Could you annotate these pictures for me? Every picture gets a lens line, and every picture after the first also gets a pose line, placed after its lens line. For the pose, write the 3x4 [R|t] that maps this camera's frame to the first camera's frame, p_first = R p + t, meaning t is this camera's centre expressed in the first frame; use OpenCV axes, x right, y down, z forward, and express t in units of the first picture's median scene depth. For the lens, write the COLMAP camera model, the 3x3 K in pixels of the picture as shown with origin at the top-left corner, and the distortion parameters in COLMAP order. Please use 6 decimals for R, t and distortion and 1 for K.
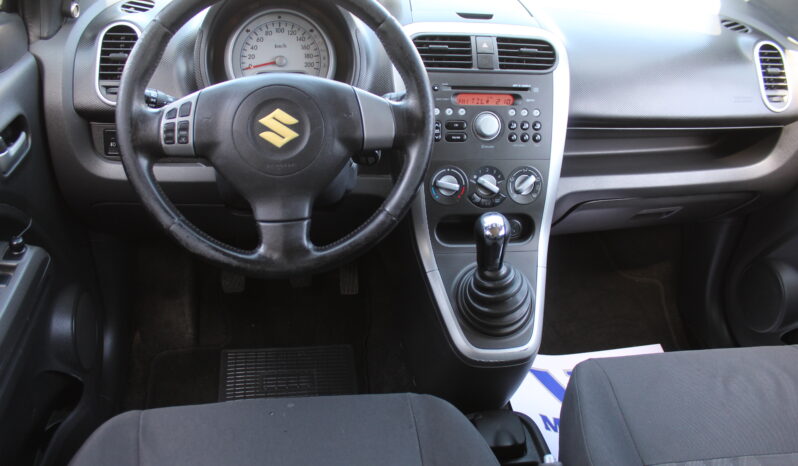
lens RADIAL K [[667.8, 0, 398.9], [0, 667.8, 233.2], [0, 0, 1]] dist [-0.153139, 0.124632]
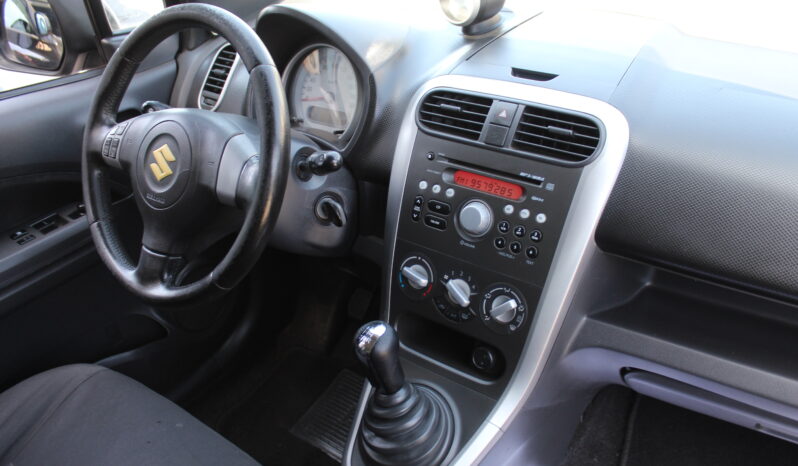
lens RADIAL K [[667.8, 0, 400.1], [0, 667.8, 232.7], [0, 0, 1]] dist [-0.153139, 0.124632]
pose [[0.705409, 0.268795, -0.655856, 0.576946], [-0.288904, 0.953989, 0.080249, -0.182284], [0.647250, 0.132871, 0.750609, 0.374839]]
